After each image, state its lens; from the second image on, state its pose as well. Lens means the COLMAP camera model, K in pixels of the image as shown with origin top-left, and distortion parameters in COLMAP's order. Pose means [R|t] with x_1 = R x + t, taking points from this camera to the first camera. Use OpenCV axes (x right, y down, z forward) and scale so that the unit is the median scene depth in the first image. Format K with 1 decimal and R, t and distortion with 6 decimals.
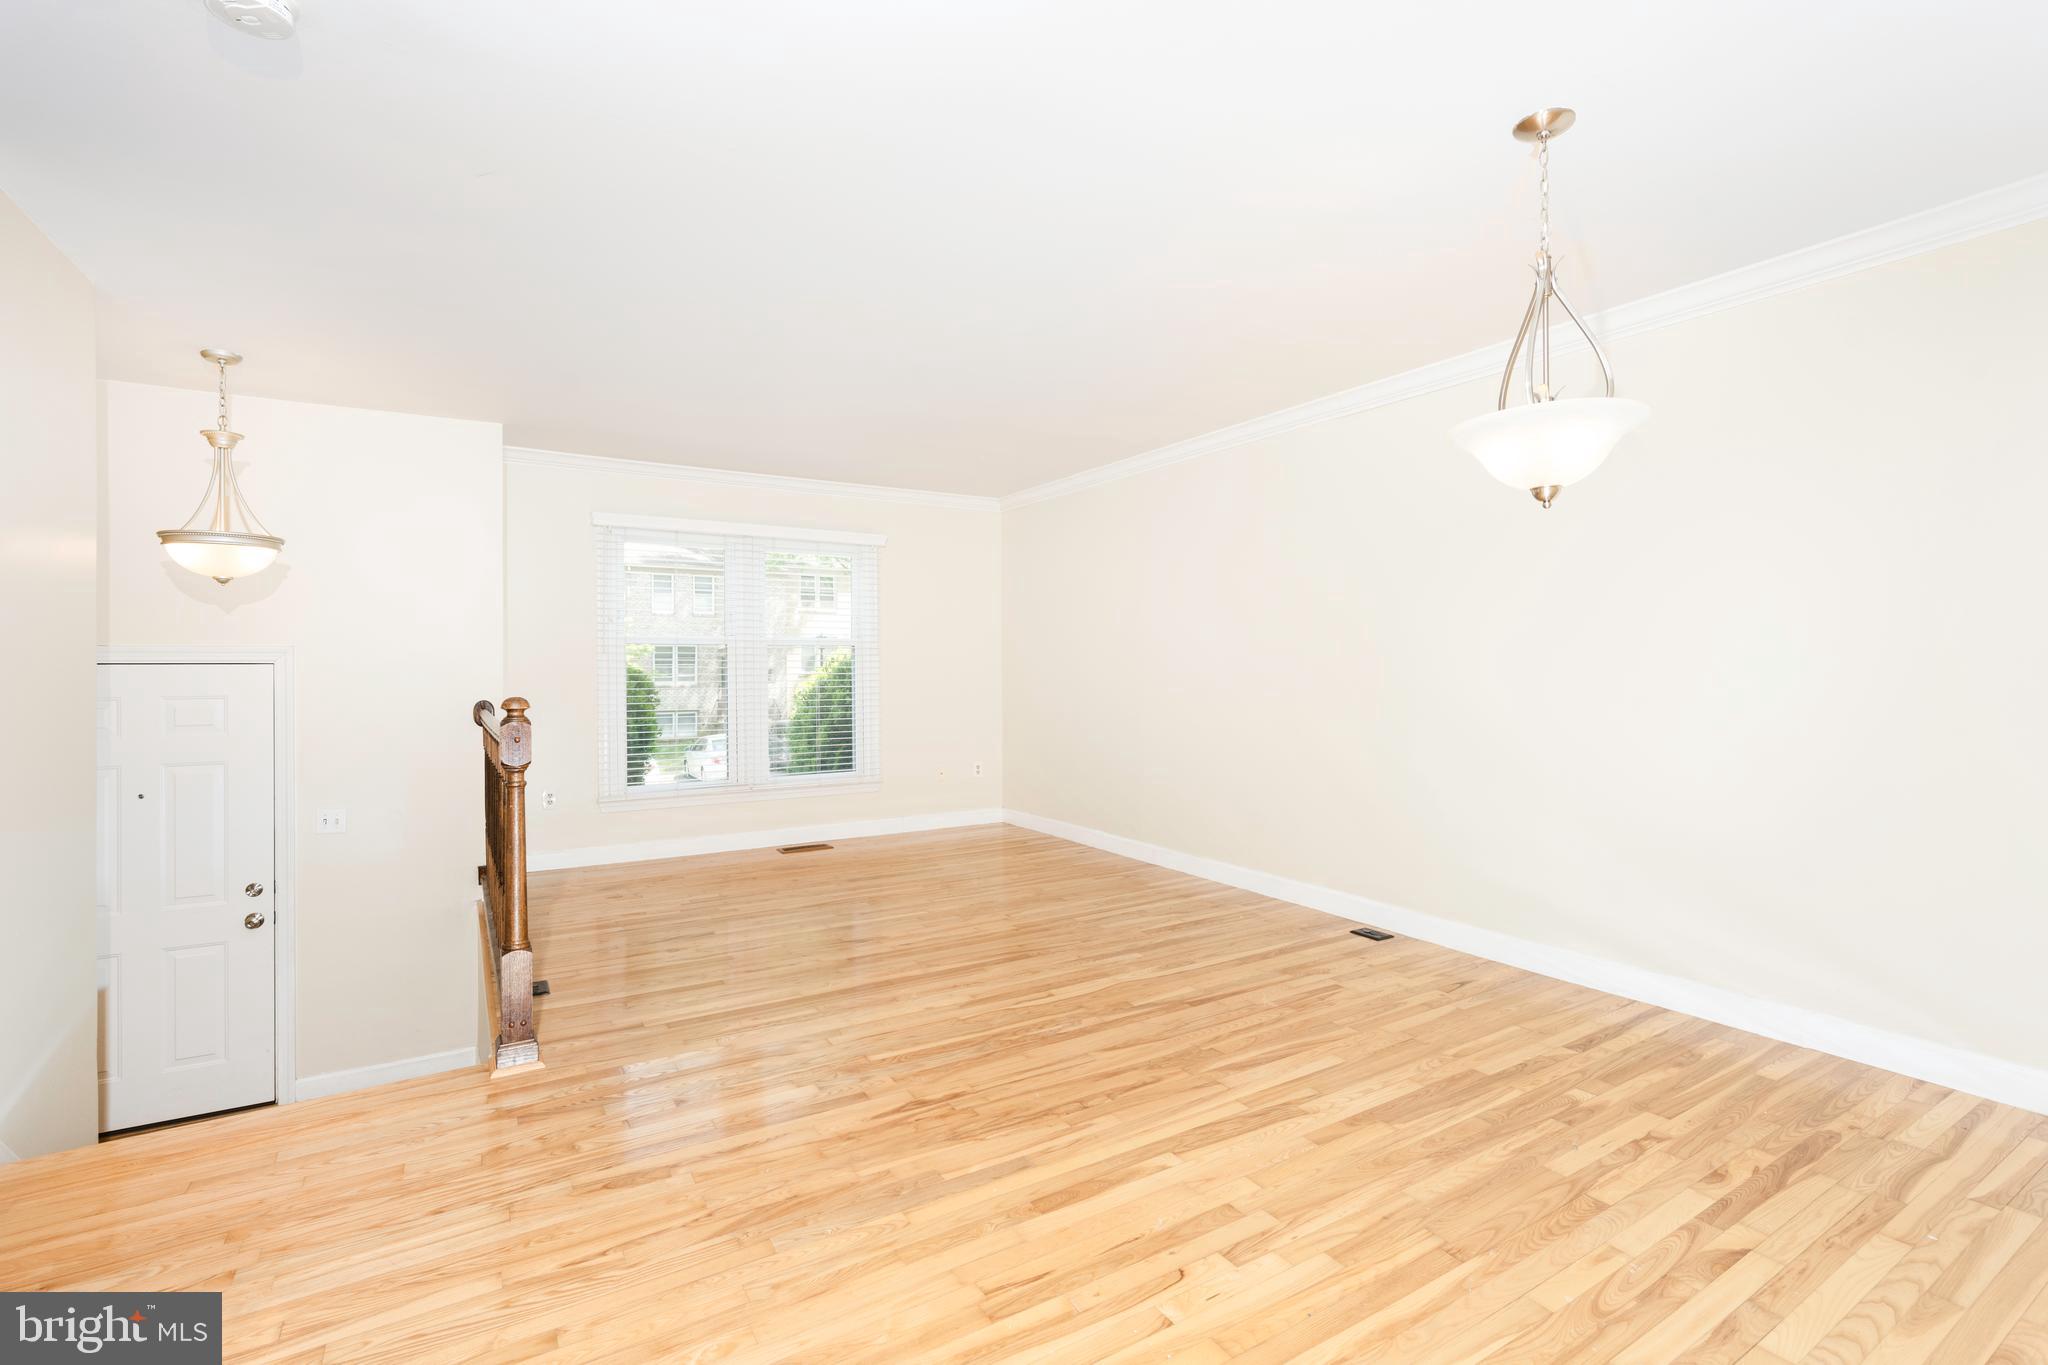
lens RADIAL K [[906.7, 0, 1028.6], [0, 906.7, 681.3], [0, 0, 1]] dist [0.005910, -0.000409]
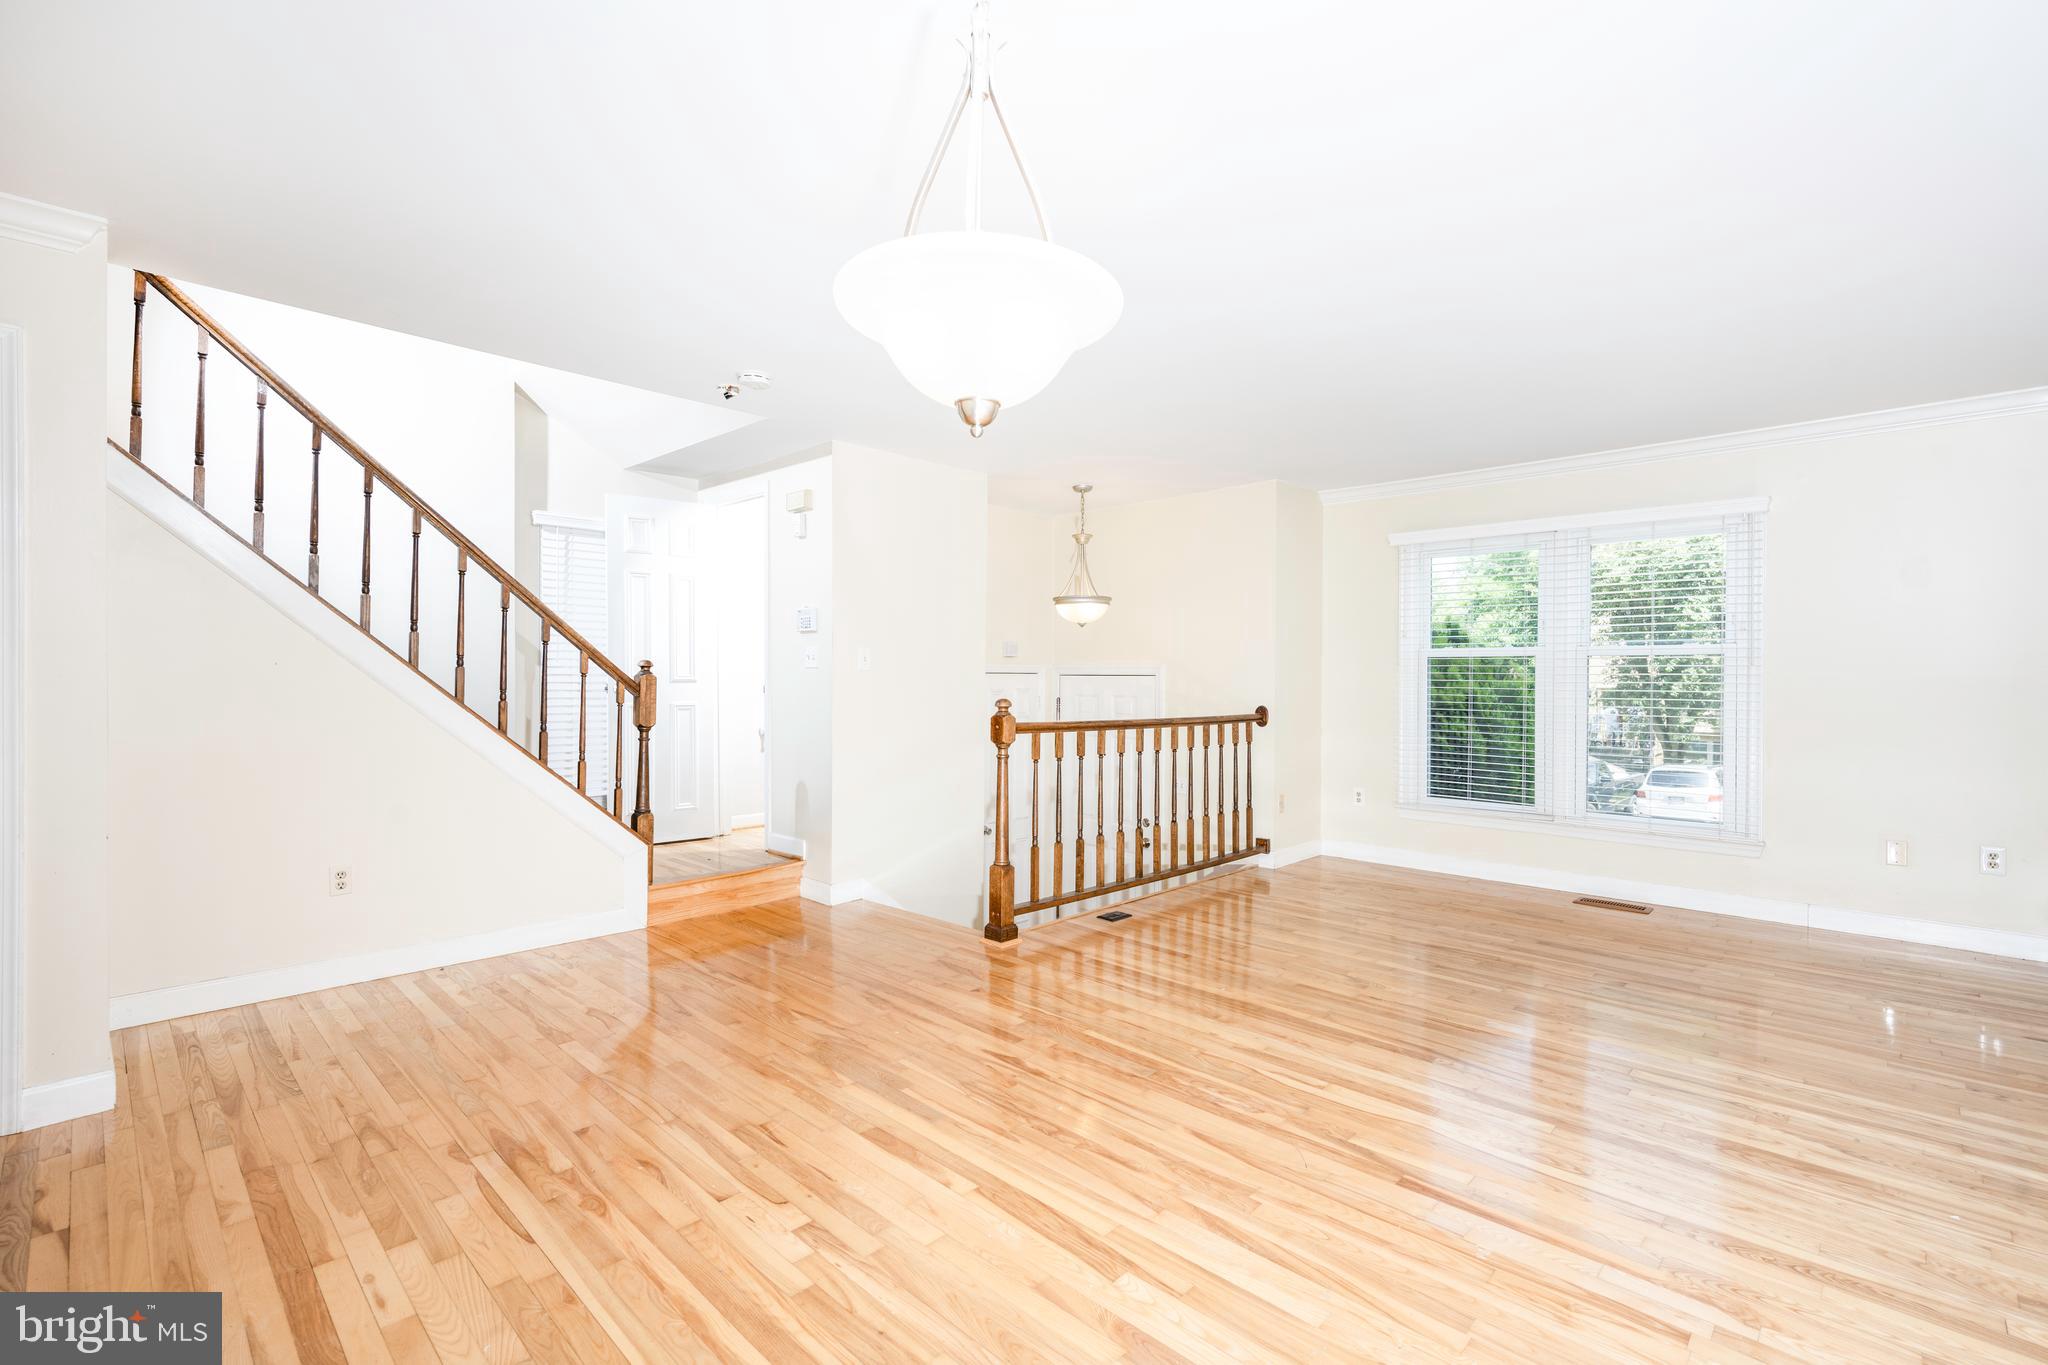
lens RADIAL K [[906.7, 0, 1029.0], [0, 906.7, 671.4], [0, 0, 1]] dist [0.005910, -0.000409]
pose [[0.256972, -0.003504, -0.966413, 0.773343], [-0.019451, 0.999772, -0.008797, -0.010907], [0.966223, 0.021058, 0.256845, 0.561455]]
